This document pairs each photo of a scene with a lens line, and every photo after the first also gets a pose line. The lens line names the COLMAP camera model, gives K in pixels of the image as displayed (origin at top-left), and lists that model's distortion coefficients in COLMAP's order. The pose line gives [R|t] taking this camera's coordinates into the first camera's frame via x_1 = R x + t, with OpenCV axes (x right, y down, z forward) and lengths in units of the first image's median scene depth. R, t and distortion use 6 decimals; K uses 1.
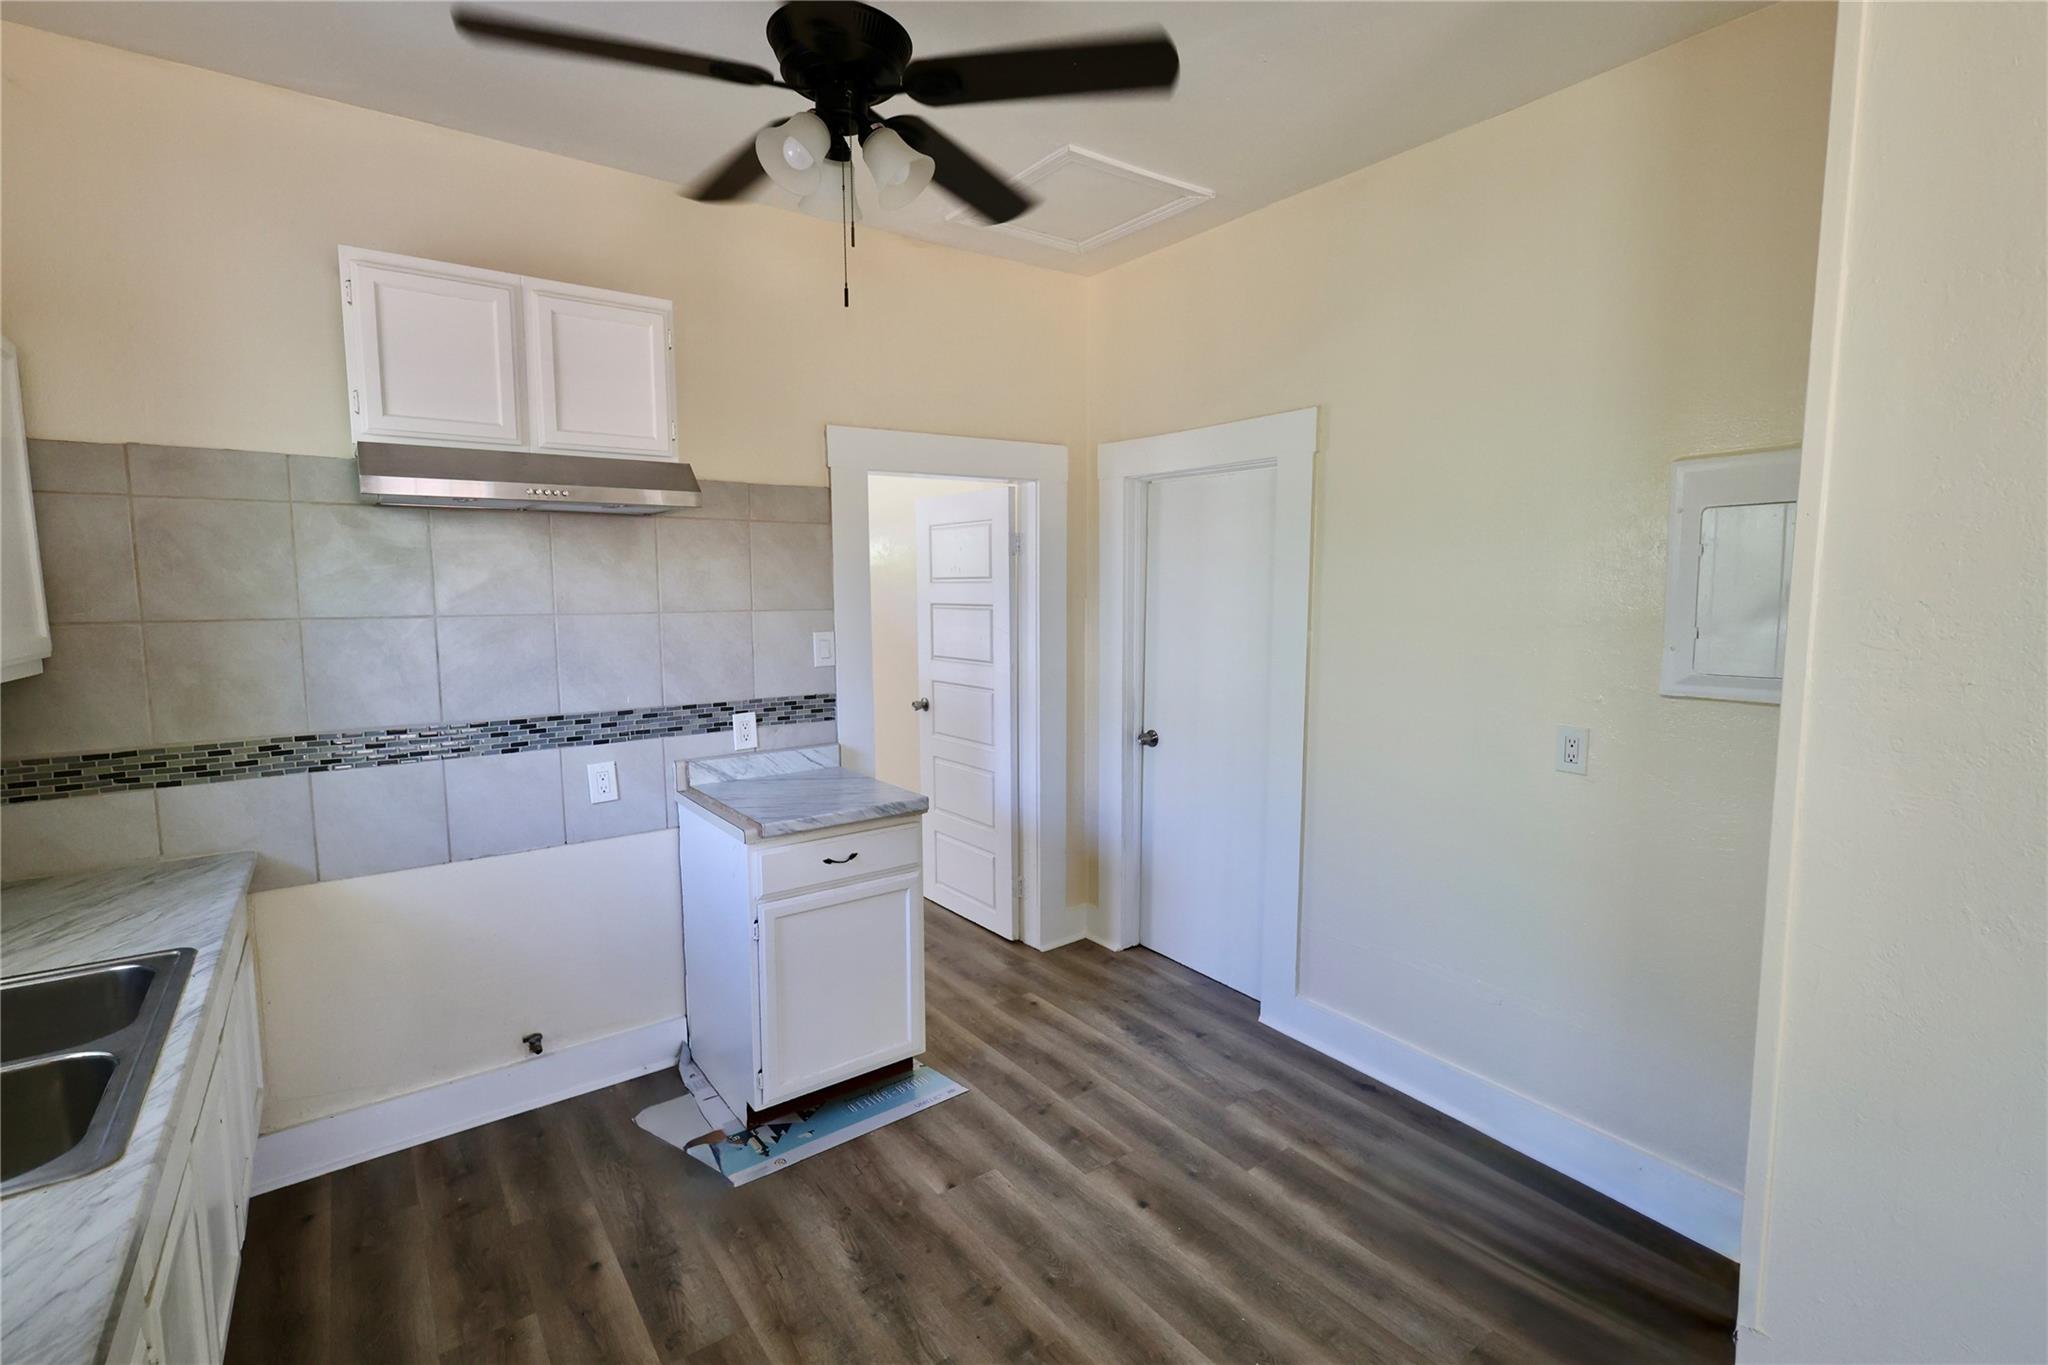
lens RADIAL K [[945.7, 0, 1024.0], [0, 945.7, 682.5], [0, 0, 1]] dist [0.001706, 0.000347]
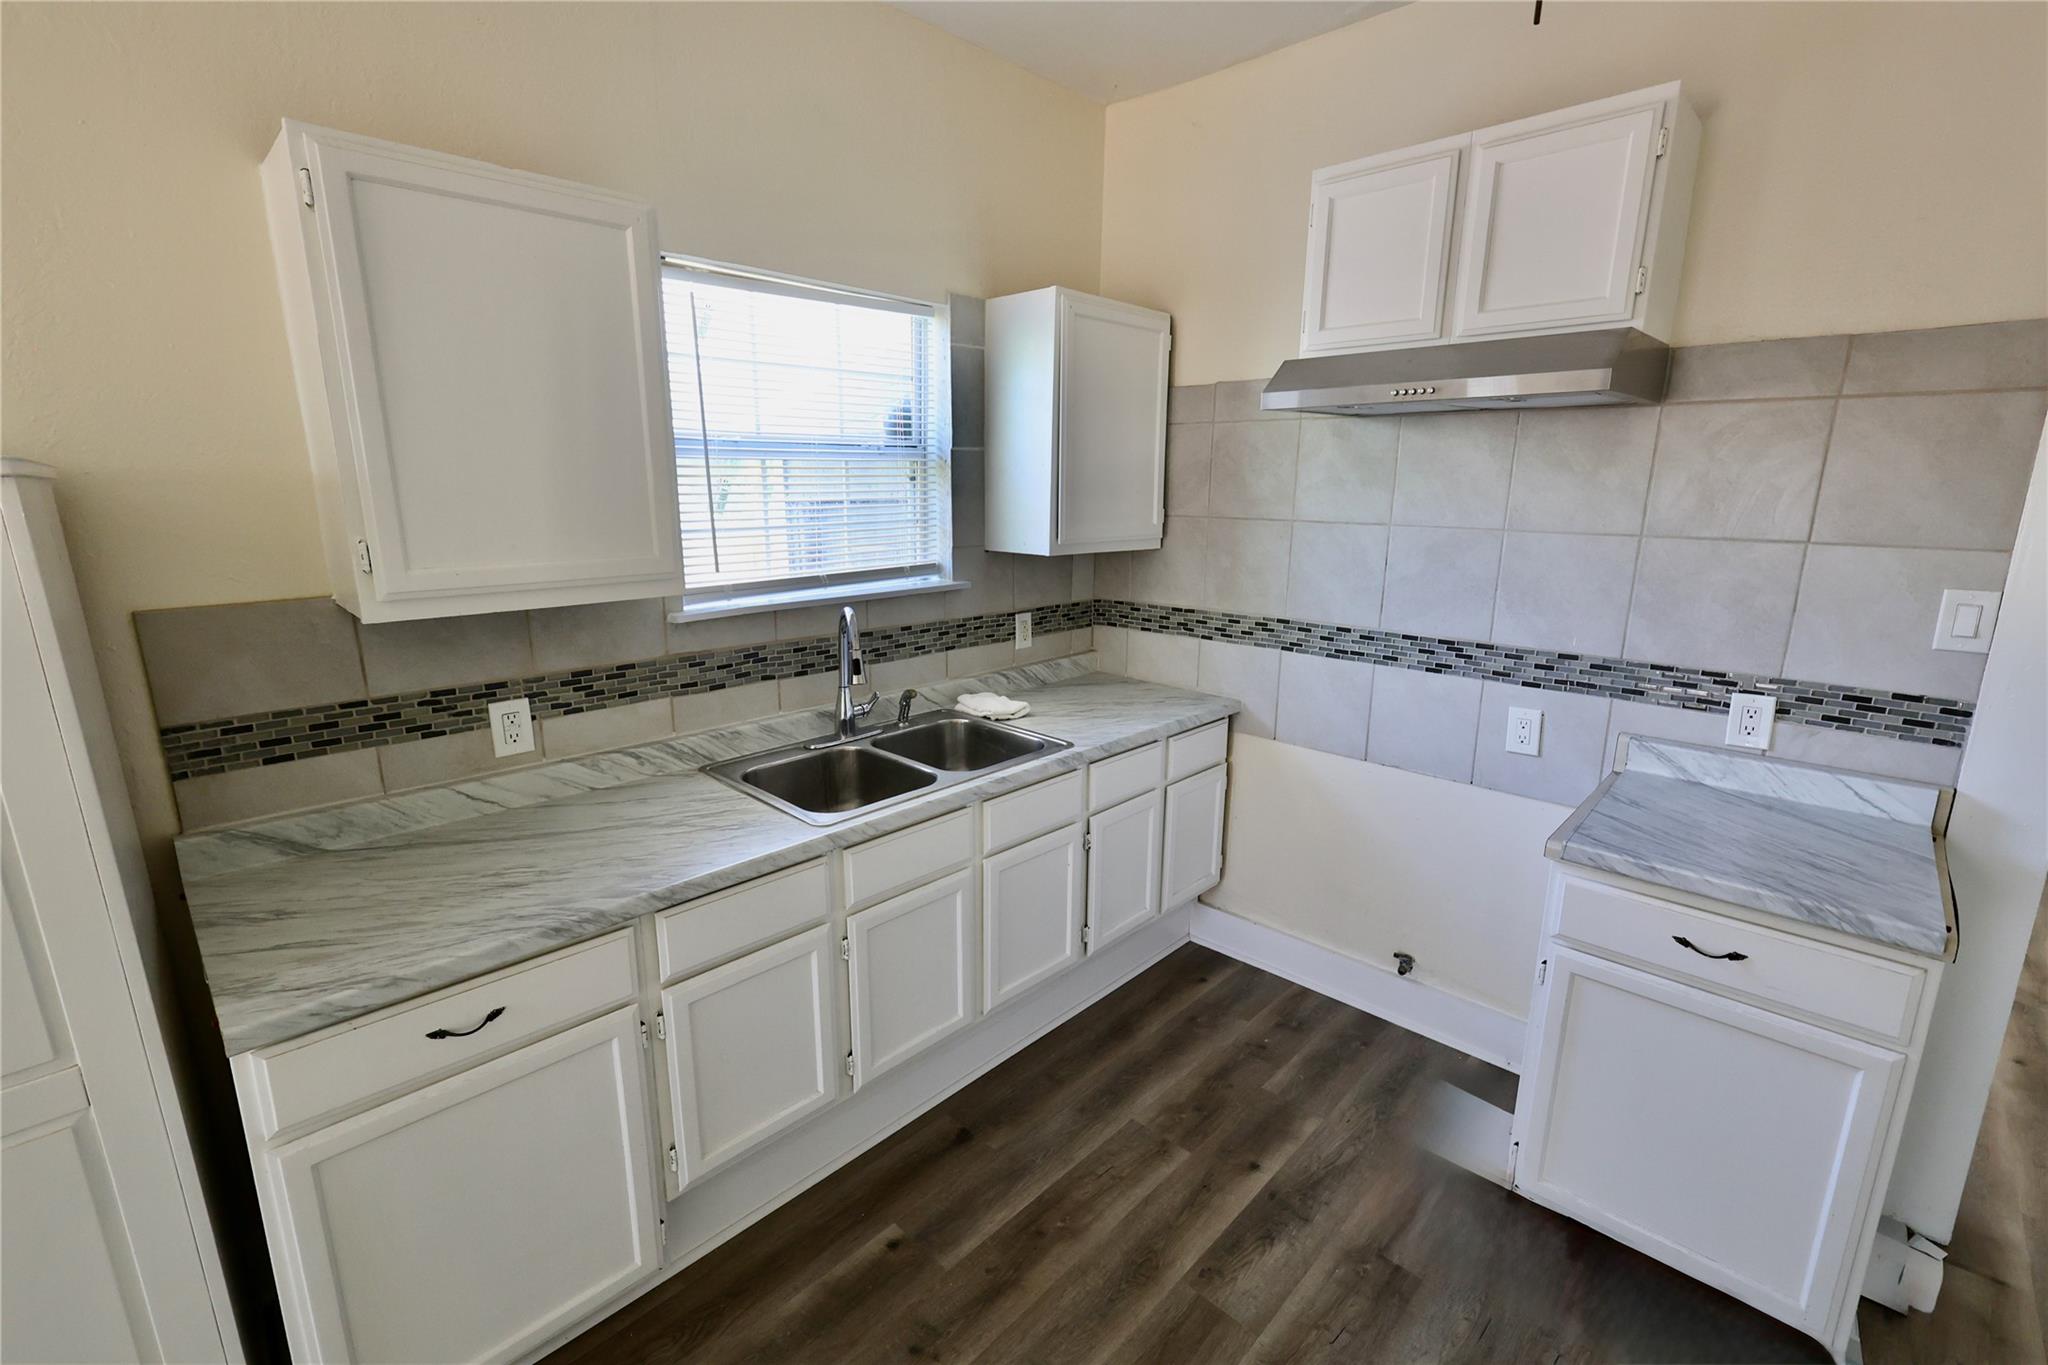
lens RADIAL K [[887.3, 0, 1024.0], [0, 887.3, 682.5], [0, 0, 1]] dist [0.000324, 0.000220]
pose [[0.162332, 0.224556, -0.960845, 0.258766], [-0.111050, 0.971732, 0.208339, -0.057775], [0.980467, 0.072881, 0.182680, 0.435727]]
